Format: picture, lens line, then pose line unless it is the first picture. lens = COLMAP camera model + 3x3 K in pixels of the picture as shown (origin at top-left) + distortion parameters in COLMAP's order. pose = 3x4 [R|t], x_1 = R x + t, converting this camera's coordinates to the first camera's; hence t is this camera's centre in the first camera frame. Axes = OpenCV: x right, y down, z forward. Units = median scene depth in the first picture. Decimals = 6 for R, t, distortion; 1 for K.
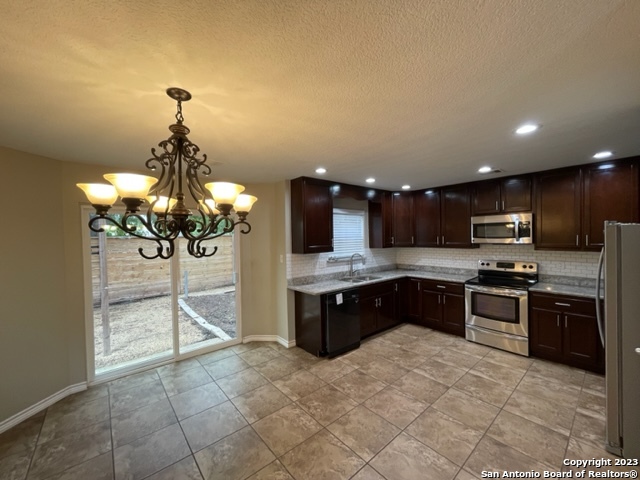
lens RADIAL K [[258.5, 0, 321.7], [0, 258.5, 240.3], [0, 0, 1]] dist [0.000775, 0.000187]
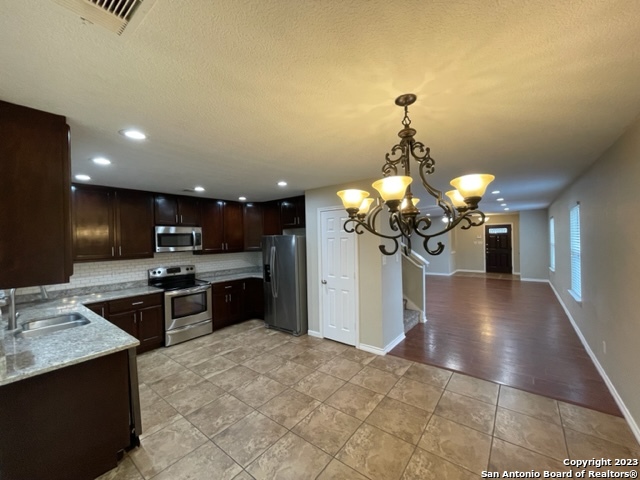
lens RADIAL K [[258.5, 0, 321.7], [0, 258.5, 240.3], [0, 0, 1]] dist [0.000775, 0.000187]
pose [[-0.196204, 0.016850, 0.980418, -0.751817], [0.044701, 0.998967, -0.008223, 0.001979], [-0.979544, 0.042212, -0.196754, 0.780213]]
